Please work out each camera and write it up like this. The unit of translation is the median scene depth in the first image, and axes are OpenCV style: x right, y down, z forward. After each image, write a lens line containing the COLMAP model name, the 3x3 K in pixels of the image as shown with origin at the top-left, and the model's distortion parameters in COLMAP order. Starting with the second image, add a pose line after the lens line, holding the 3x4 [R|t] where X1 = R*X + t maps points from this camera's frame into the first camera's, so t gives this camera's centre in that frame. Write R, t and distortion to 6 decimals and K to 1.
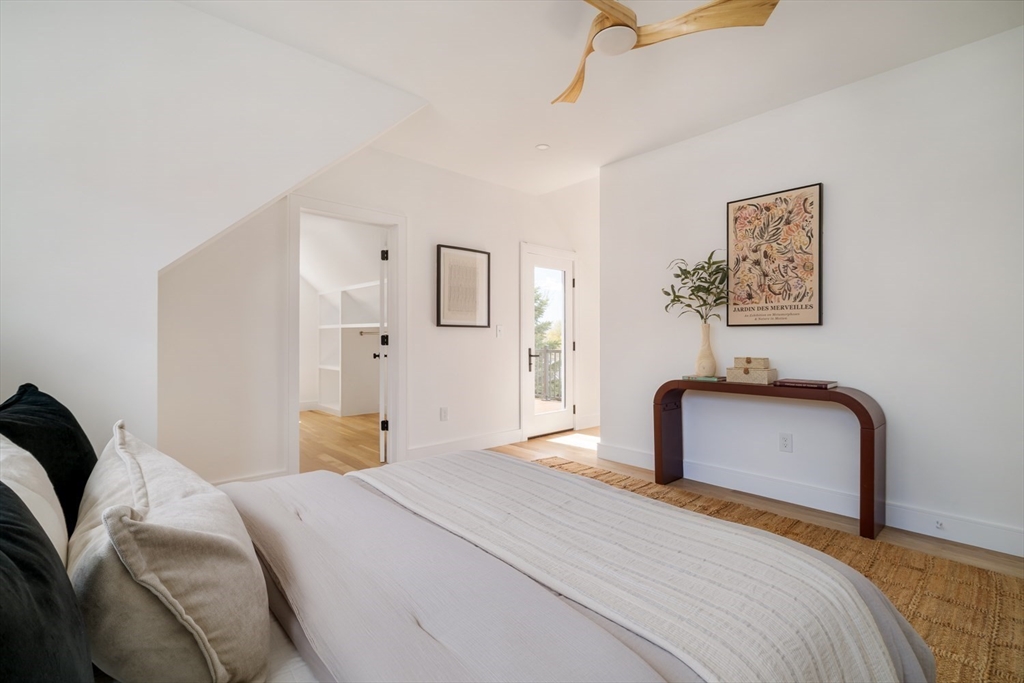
lens RADIAL K [[473.9, 0, 508.7], [0, 473.9, 337.9], [0, 0, 1]] dist [0.000793, -0.000229]
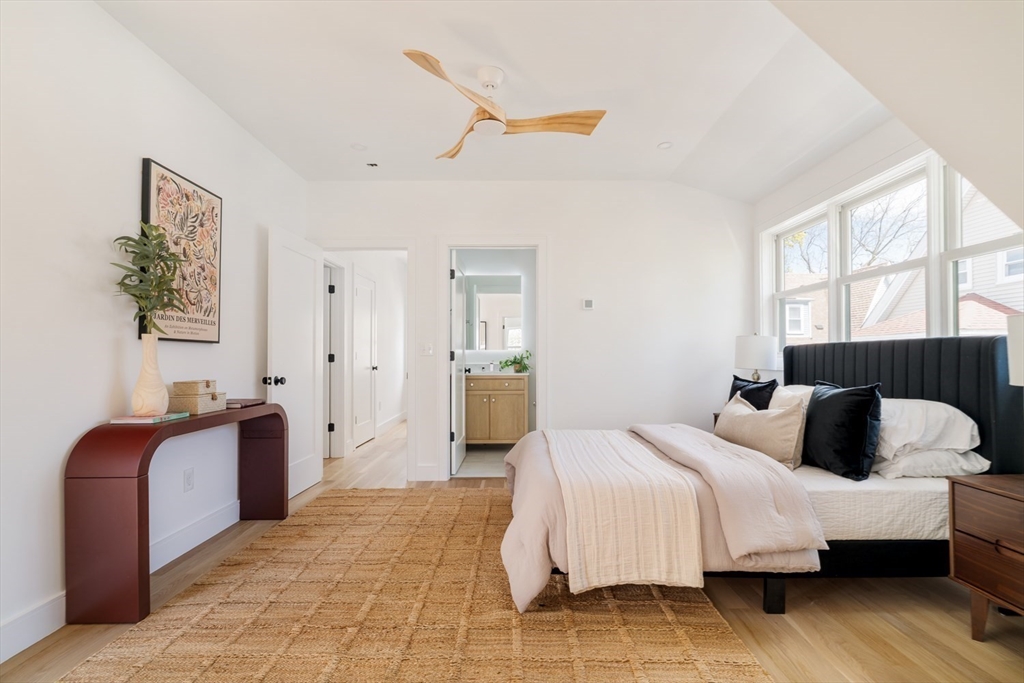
lens RADIAL K [[473.9, 0, 517.3], [0, 473.9, 356.1], [0, 0, 1]] dist [0.000793, -0.000229]
pose [[-0.754537, 0.002845, 0.656251, -0.418618], [-0.000360, 0.999989, -0.004750, 0.003336], [-0.656257, -0.003820, -0.754528, 1.259090]]
